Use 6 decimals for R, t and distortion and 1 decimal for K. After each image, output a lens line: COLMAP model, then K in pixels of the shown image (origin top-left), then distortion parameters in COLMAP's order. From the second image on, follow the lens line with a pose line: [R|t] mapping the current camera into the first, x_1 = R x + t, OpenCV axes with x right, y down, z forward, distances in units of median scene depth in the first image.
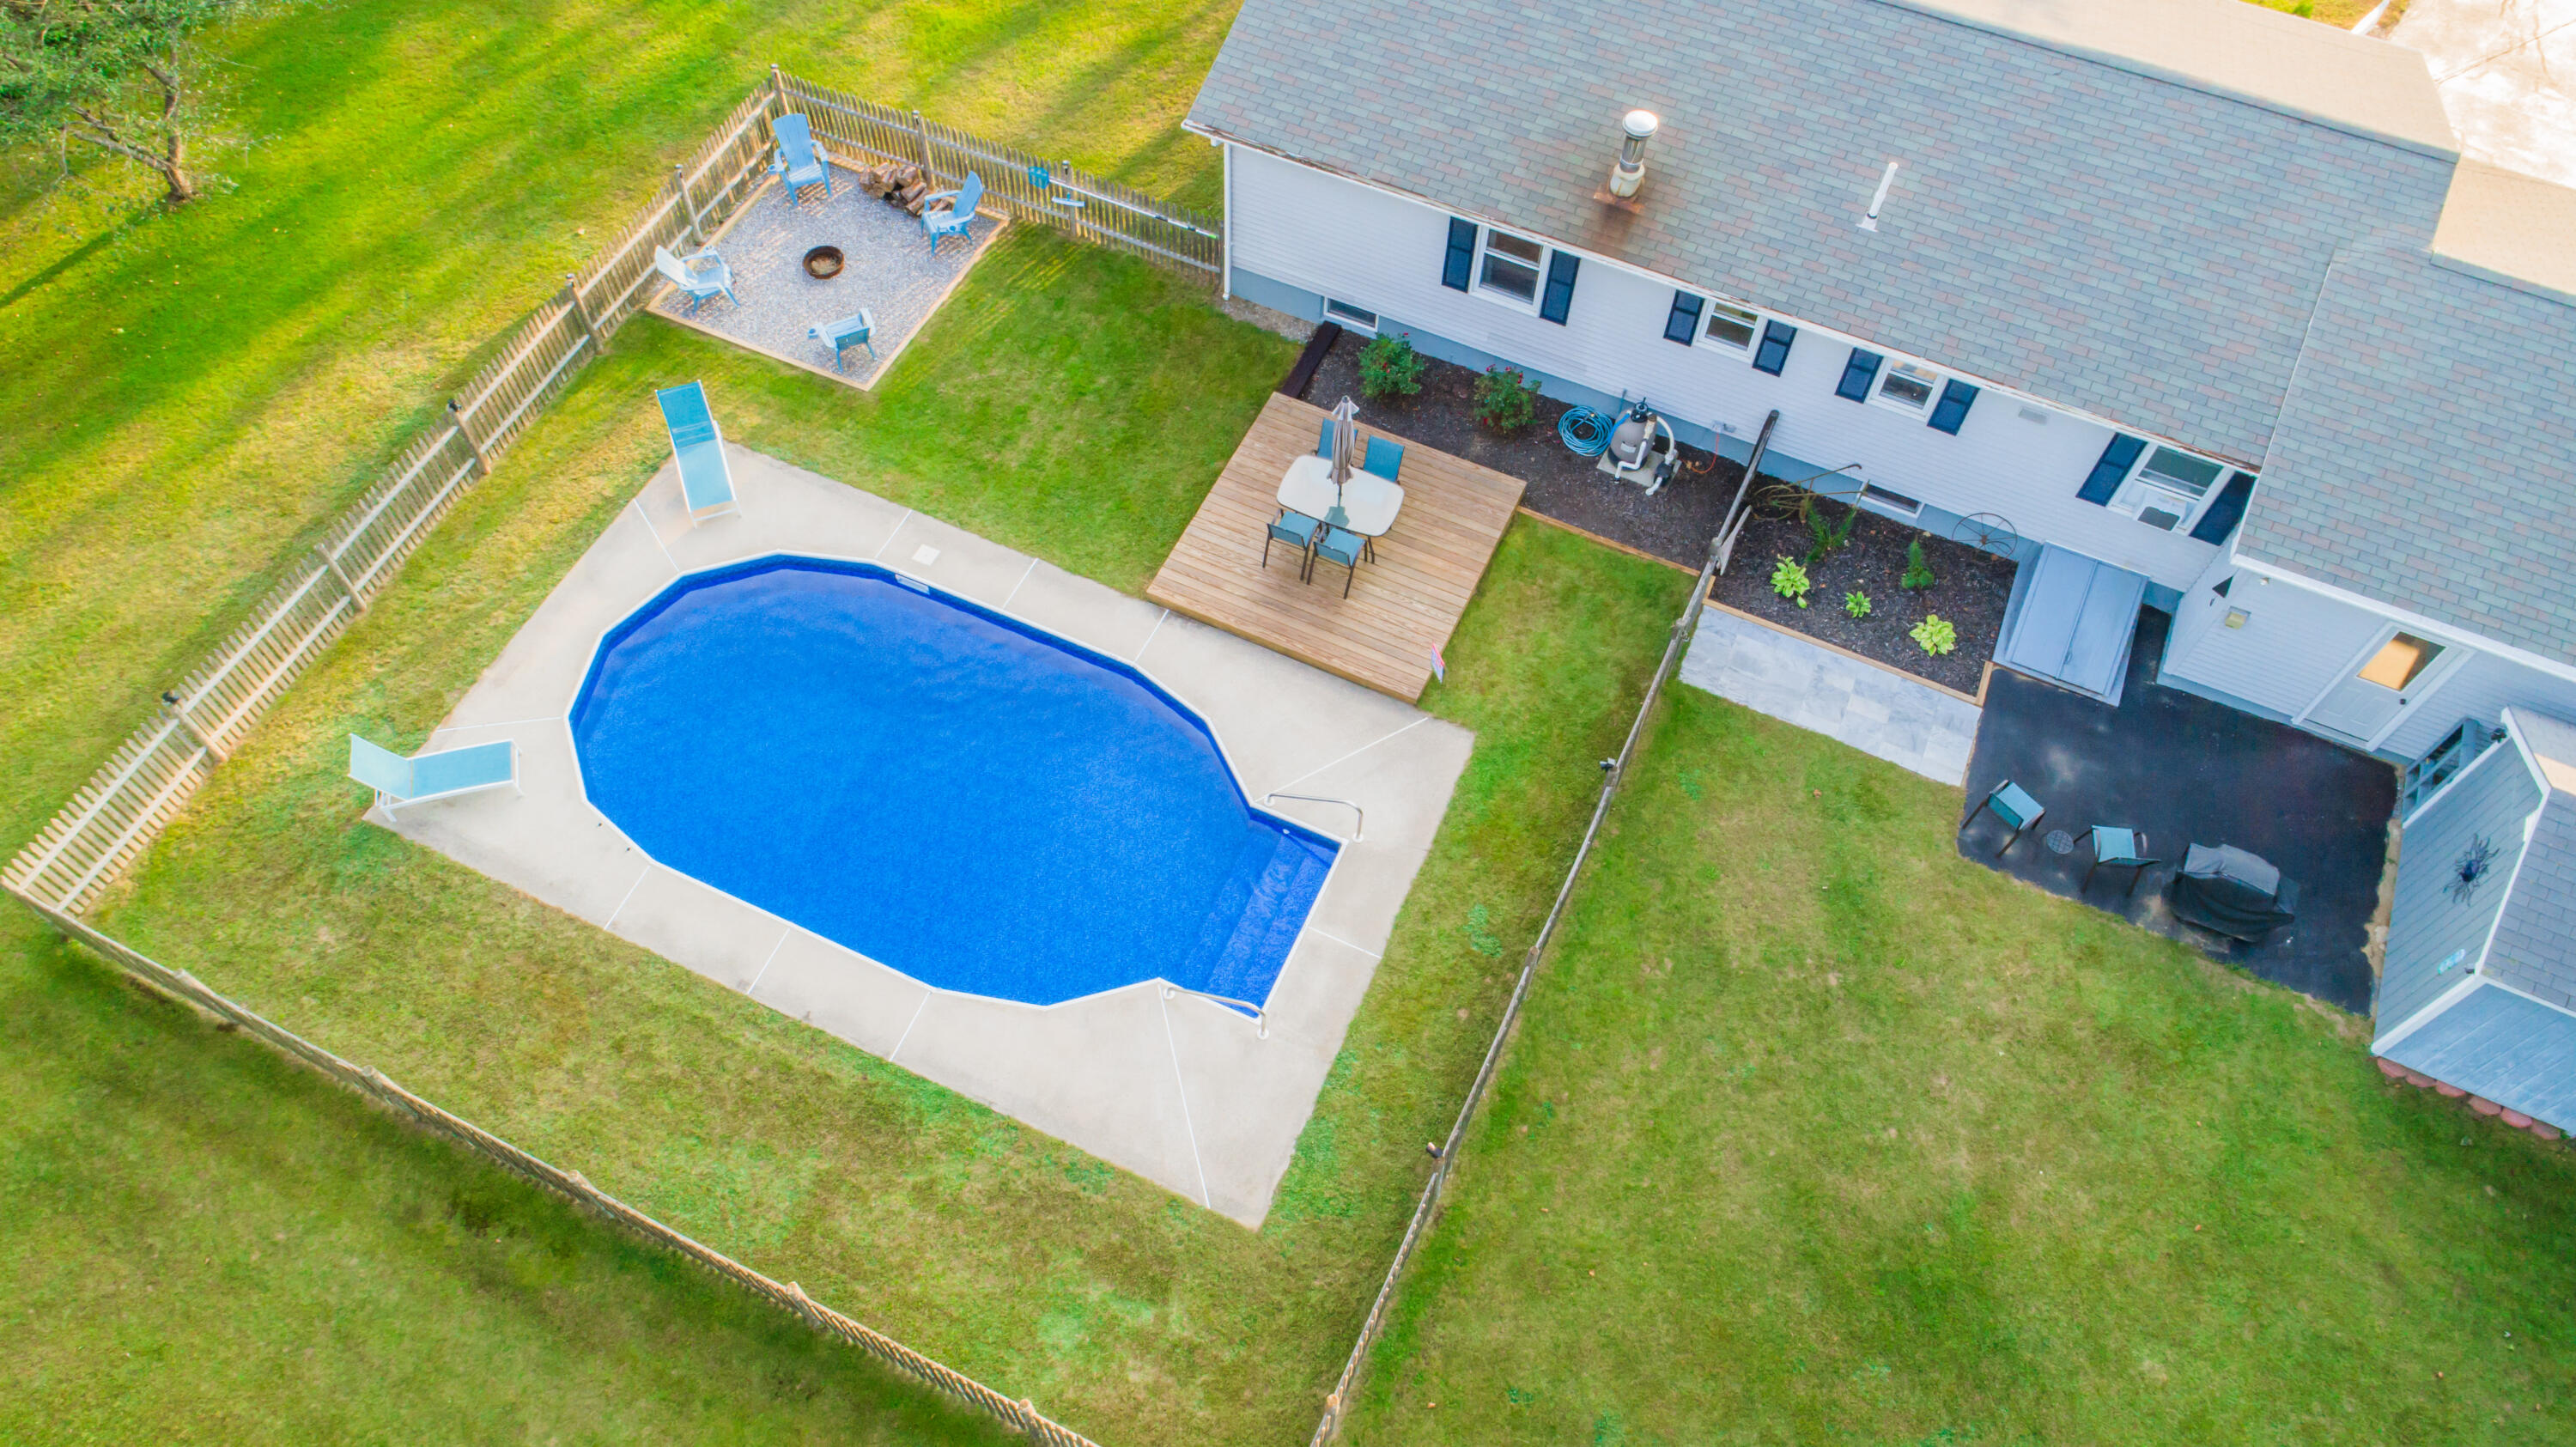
lens RADIAL K [[1750.0, 0, 1283.1], [0, 1750.0, 728.0], [0, 0, 1]] dist [-0.007760, 0.006745]
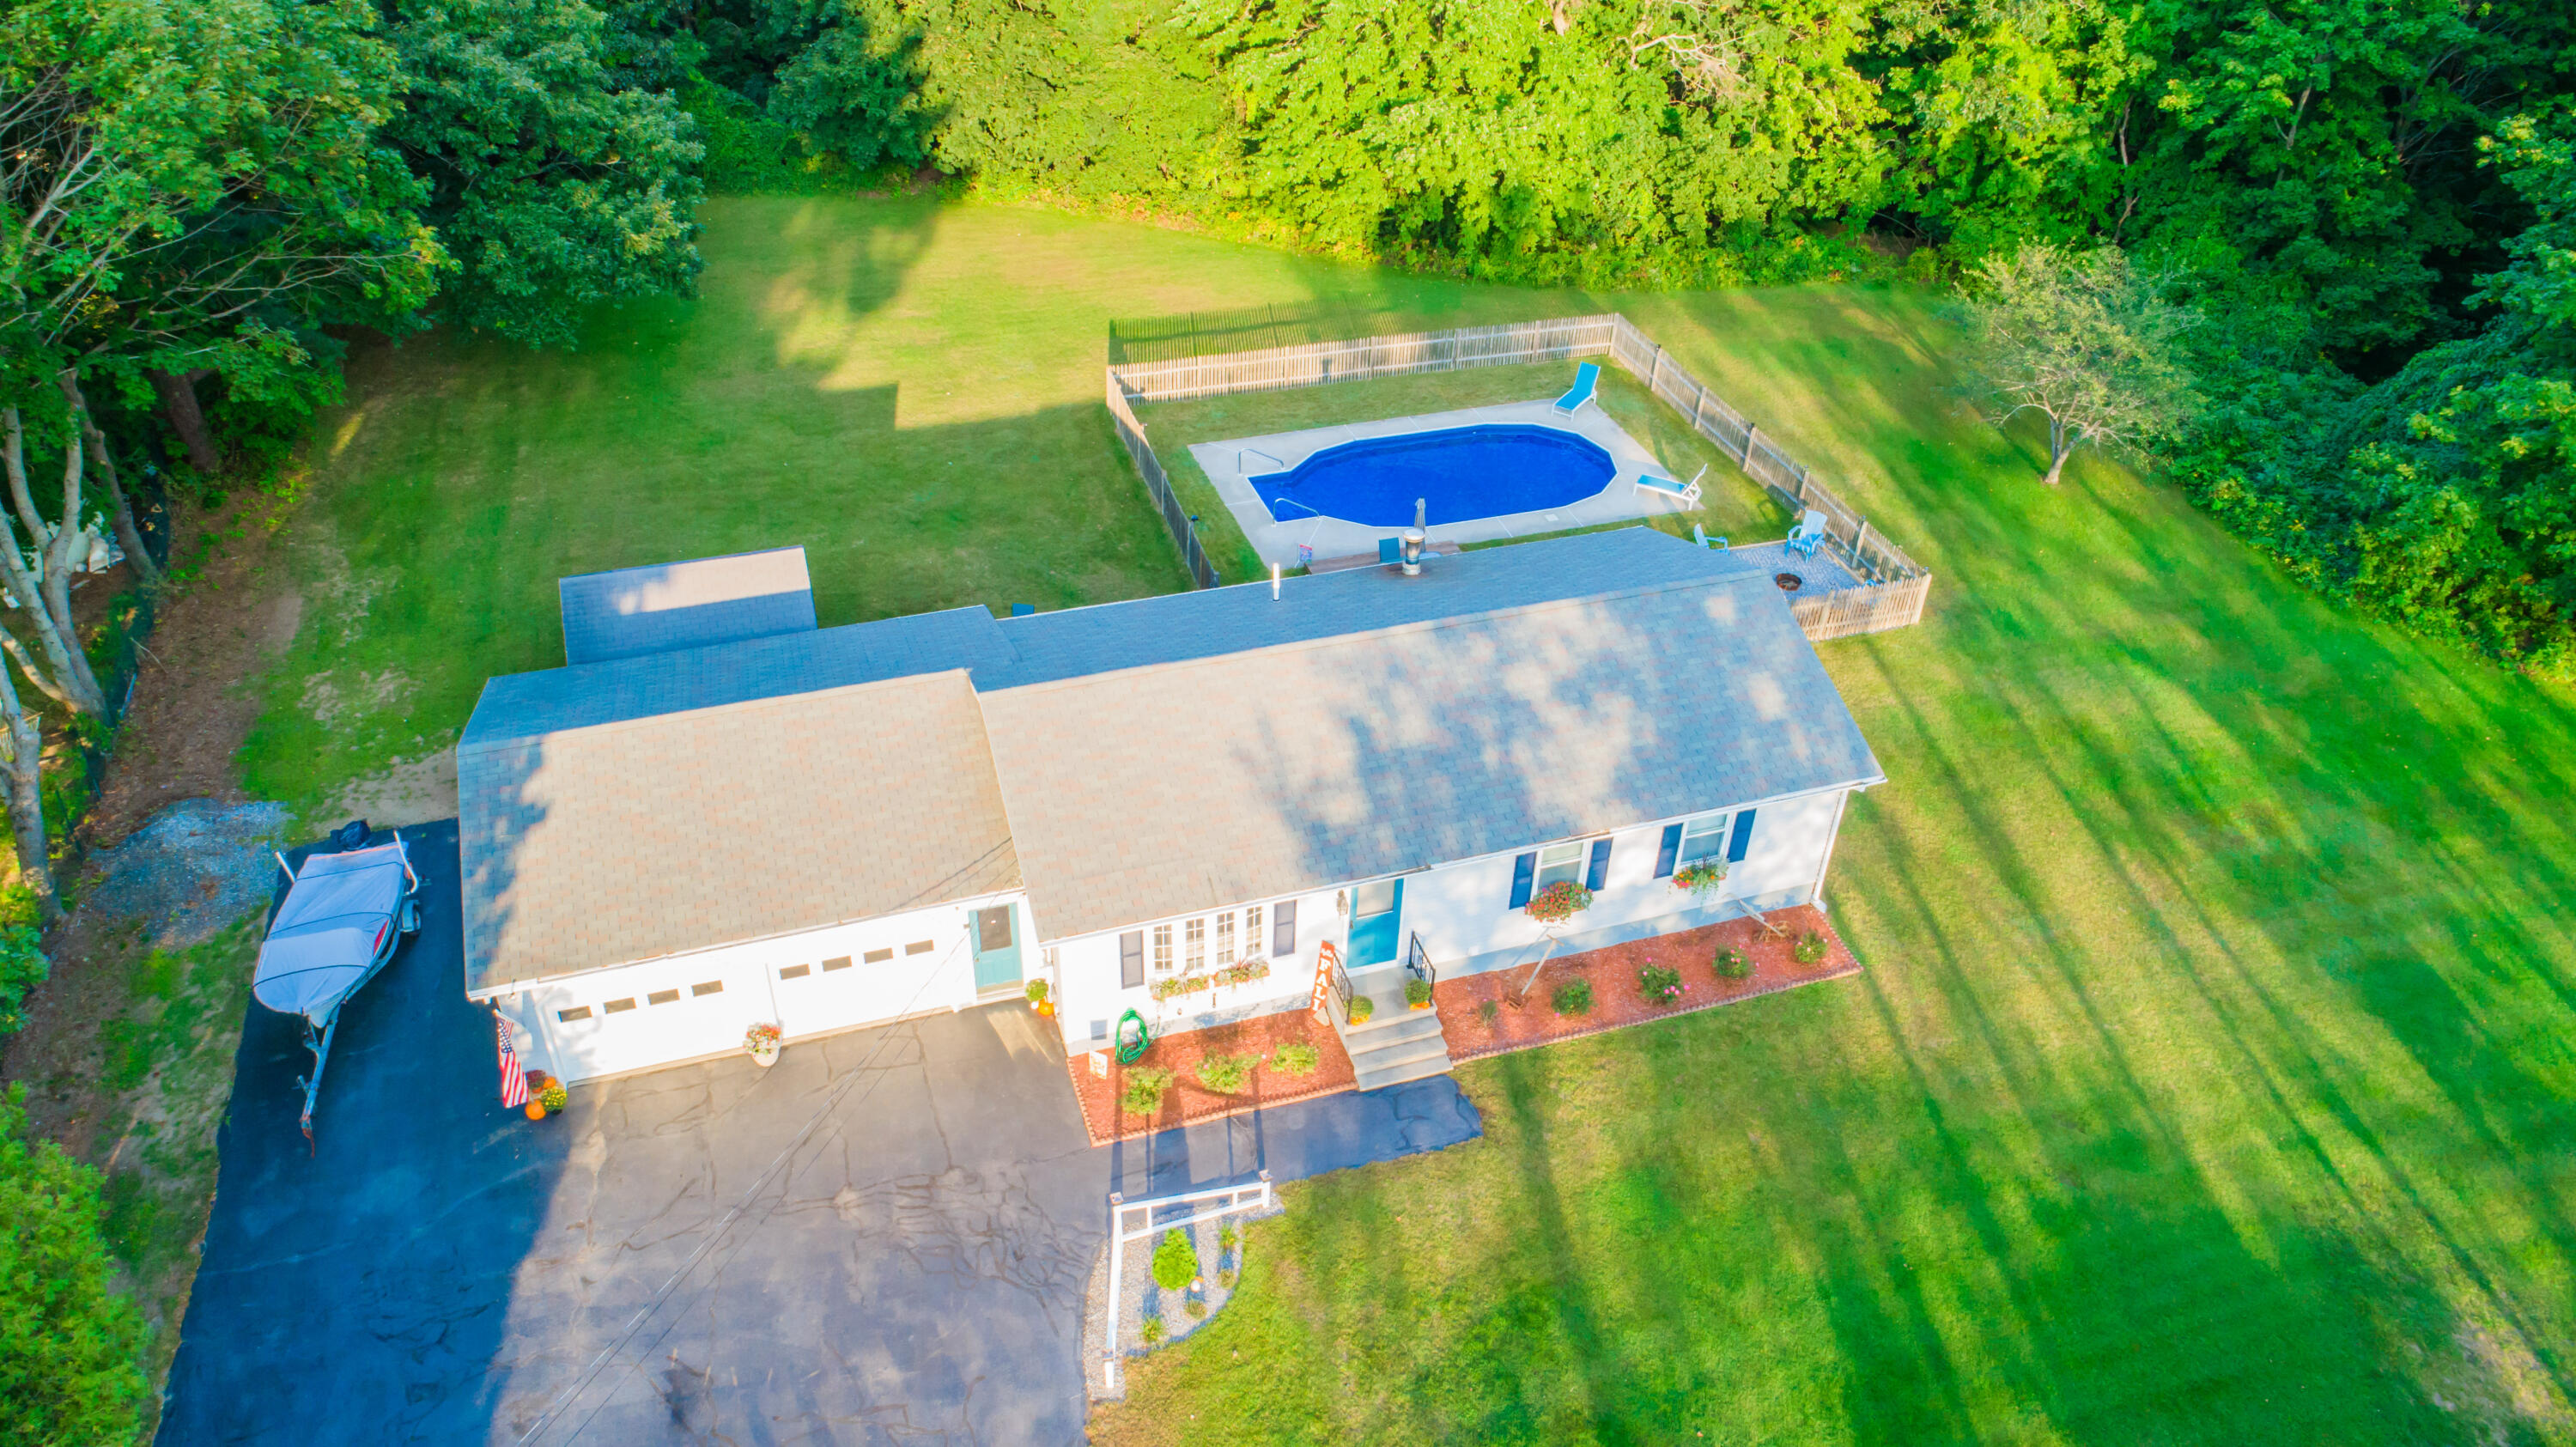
lens RADIAL K [[1756.7, 0, 1288.0], [0, 1756.7, 723.5], [0, 0, 1]] dist [-0.005837, 0.003073]
pose [[-0.731760, 0.372497, -0.570765, 1.216750], [-0.595222, 0.058686, 0.801416, -1.493422], [0.332021, 0.926176, 0.178774, 0.800960]]
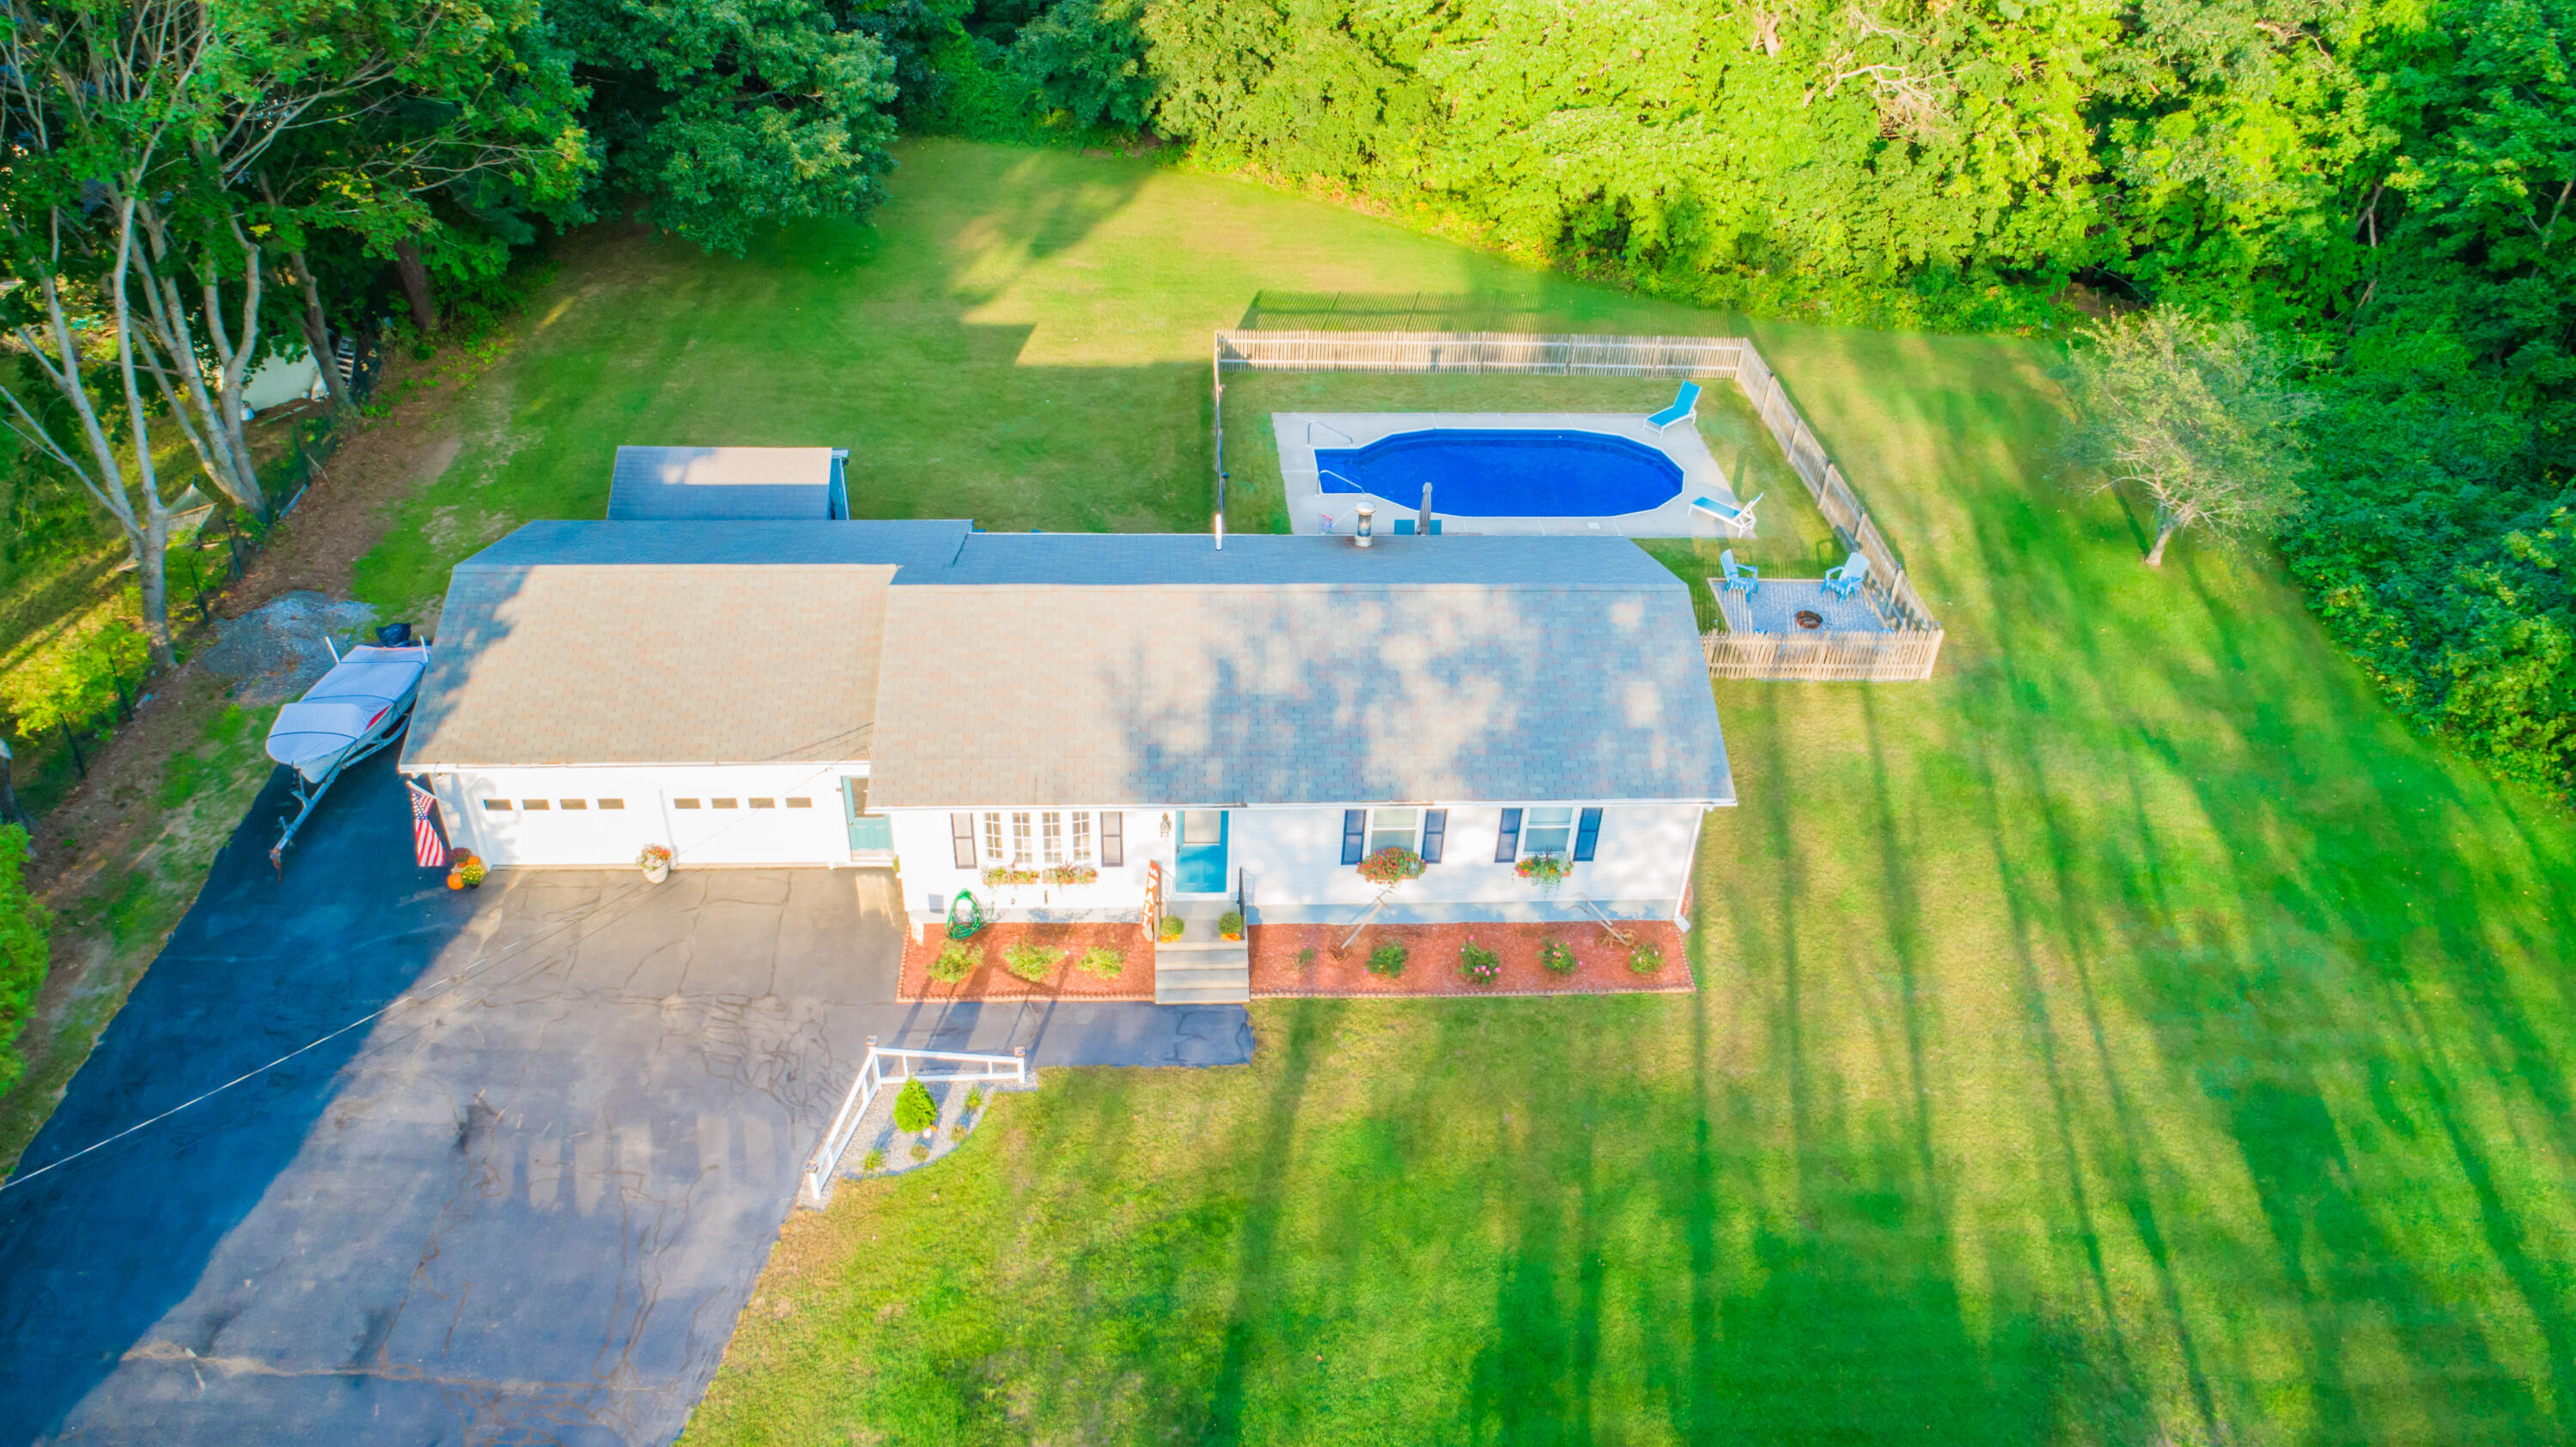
lens RADIAL K [[1781.4, 0, 1284.3], [0, 1781.4, 727.2], [0, 0, 1]] dist [-0.006269, 0.006064]
pose [[-0.878063, 0.243472, -0.411980, 0.977952], [-0.429524, -0.021410, 0.902801, -1.772439], [0.210986, 0.969672, 0.123377, 0.937400]]
